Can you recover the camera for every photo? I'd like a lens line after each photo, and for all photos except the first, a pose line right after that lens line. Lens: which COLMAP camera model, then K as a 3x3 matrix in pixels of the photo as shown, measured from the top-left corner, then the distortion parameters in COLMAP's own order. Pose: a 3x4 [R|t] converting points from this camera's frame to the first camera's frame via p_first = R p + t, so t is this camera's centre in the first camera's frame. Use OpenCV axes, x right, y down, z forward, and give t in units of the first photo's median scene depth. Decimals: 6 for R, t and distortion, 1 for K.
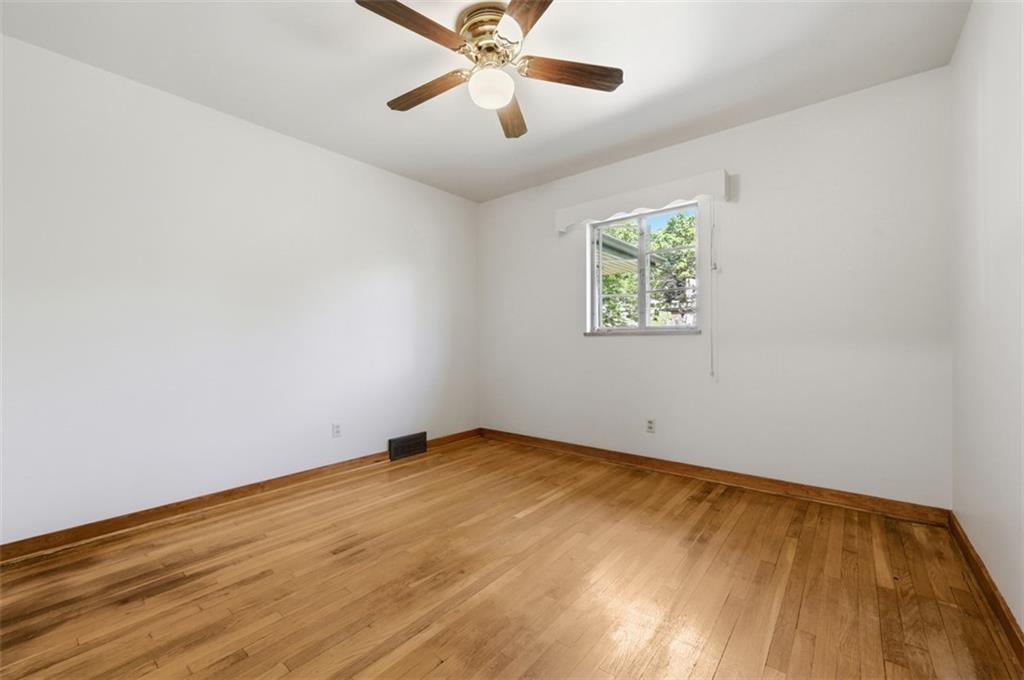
lens RADIAL K [[415.1, 0, 513.9], [0, 415.1, 339.8], [0, 0, 1]] dist [0.000434, -0.000211]
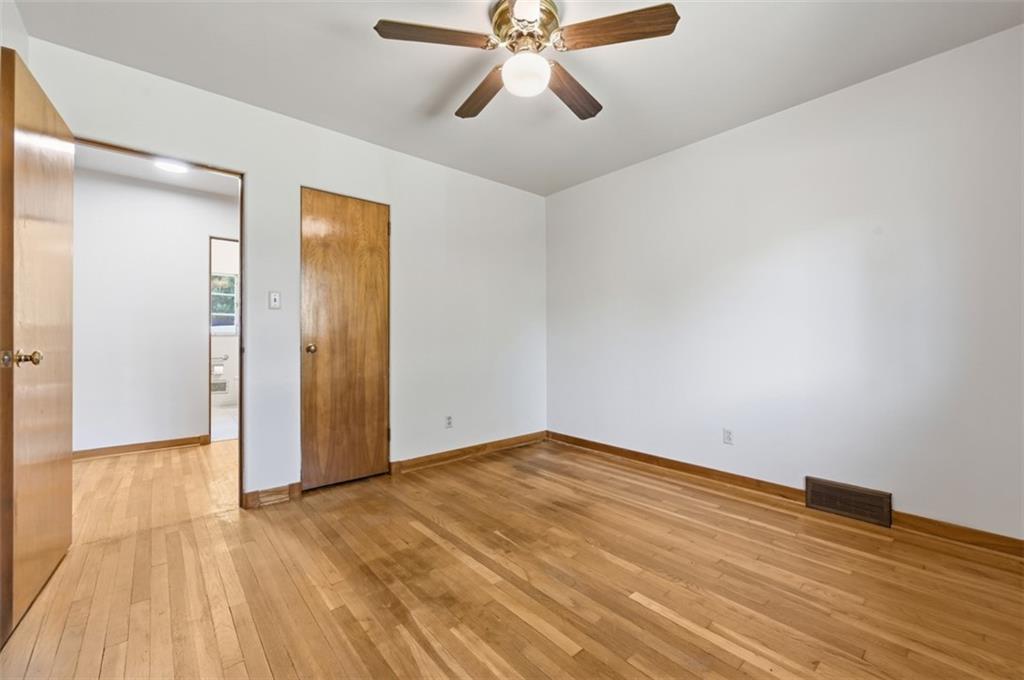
lens RADIAL K [[415.1, 0, 511.8], [0, 415.1, 339.9], [0, 0, 1]] dist [0.000434, -0.000211]
pose [[-0.174139, 0.014282, -0.984617, 0.728313], [0.006319, 0.999890, 0.013386, -0.010488], [0.984701, -0.003890, -0.174210, 0.930567]]
